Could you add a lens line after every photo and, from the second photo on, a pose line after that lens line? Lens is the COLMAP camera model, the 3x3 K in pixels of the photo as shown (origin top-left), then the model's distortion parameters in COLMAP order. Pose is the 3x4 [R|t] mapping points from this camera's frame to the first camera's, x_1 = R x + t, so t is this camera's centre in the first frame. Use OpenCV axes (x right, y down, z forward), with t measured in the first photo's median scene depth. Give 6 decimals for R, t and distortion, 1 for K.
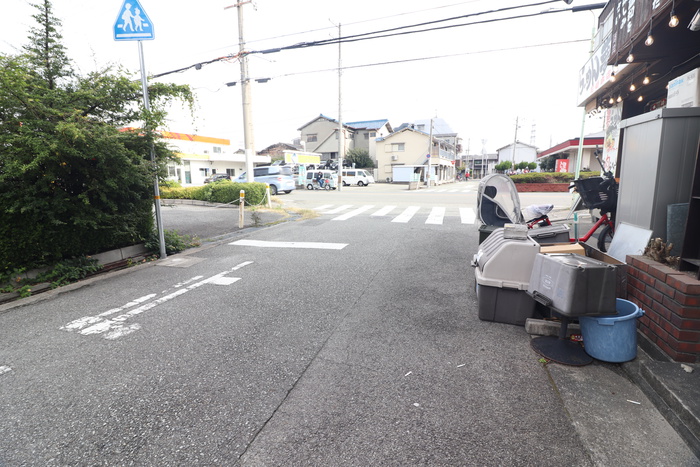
lens RADIAL K [[320.0, 0, 350.0], [0, 320.0, 233.5], [0, 0, 1]] dist [-0.000386, -0.000407]
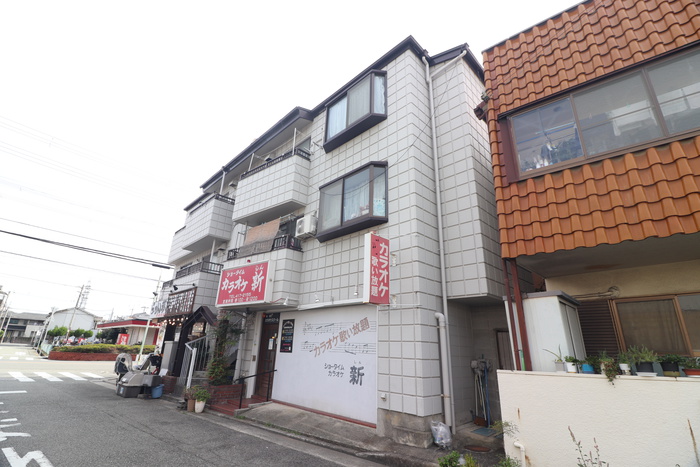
lens RADIAL K [[320.0, 0, 350.0], [0, 320.0, 233.5], [0, 0, 1]] dist [-0.000386, -0.000407]
pose [[0.354701, 0.354844, 0.865028, -0.325227], [0.112020, 0.902391, -0.416104, 0.050697], [-0.928245, 0.244493, 0.280329, -0.371500]]
